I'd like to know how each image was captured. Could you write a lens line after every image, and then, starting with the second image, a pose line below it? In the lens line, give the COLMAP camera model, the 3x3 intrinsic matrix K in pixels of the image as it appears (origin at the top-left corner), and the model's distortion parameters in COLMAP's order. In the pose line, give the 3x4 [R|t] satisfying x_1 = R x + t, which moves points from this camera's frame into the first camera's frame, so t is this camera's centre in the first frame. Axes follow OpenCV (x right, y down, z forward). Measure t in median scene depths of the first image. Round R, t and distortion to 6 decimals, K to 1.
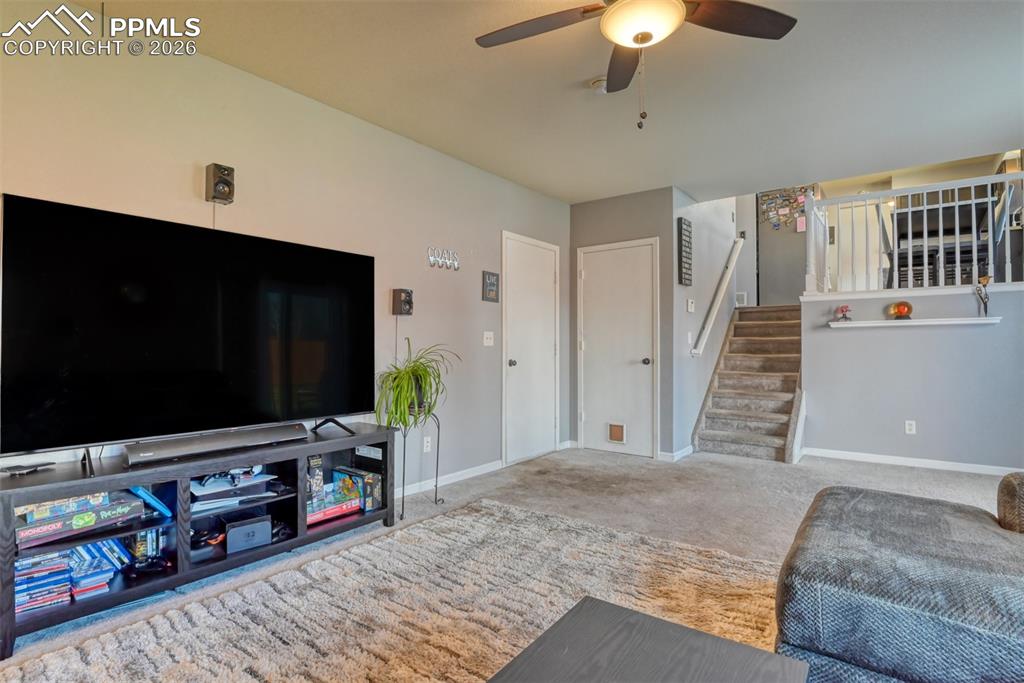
lens RADIAL K [[510.2, 0, 512.0], [0, 510.2, 341.5], [0, 0, 1]] dist [-0.027616, -0.000365]
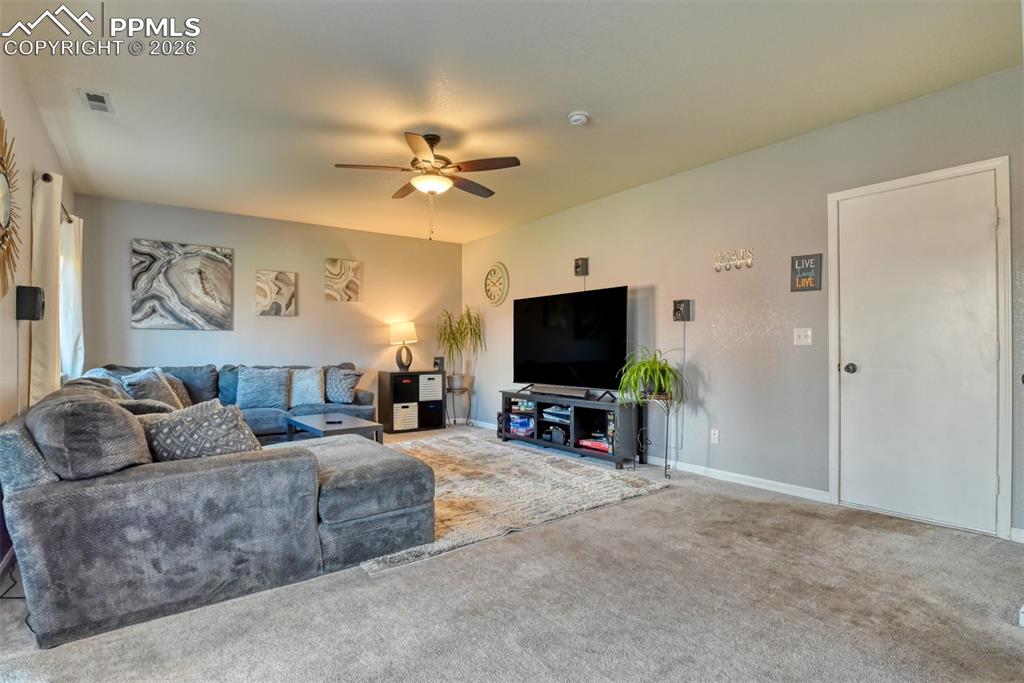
lens RADIAL K [[502.3, 0, 513.8], [0, 502.3, 343.9], [0, 0, 1]] dist [-0.025319, -0.000894]
pose [[-0.275217, -0.008048, -0.961348, 0.891674], [0.015528, 0.999797, -0.012816, 0.009984], [0.961257, -0.018455, -0.275036, 0.800211]]
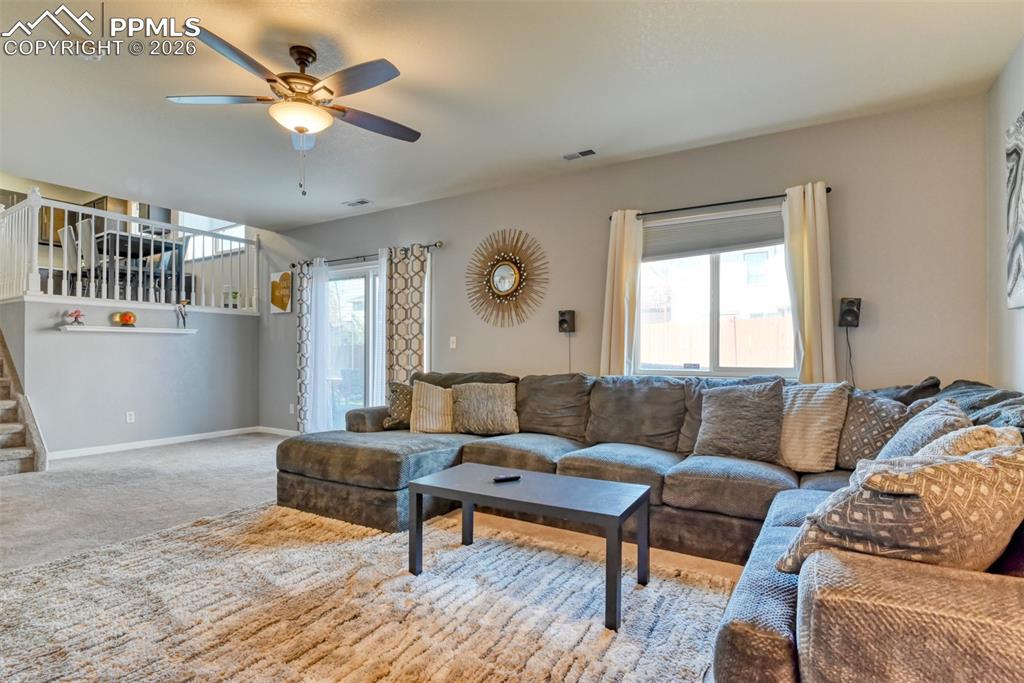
lens RADIAL K [[502.3, 0, 513.8], [0, 502.3, 343.9], [0, 0, 1]] dist [-0.025319, -0.000894]
pose [[-0.124917, 0.017214, 0.992018, -0.519663], [-0.015416, 0.999695, -0.019289, 0.005113], [-0.992047, -0.017702, -0.124614, 0.250152]]
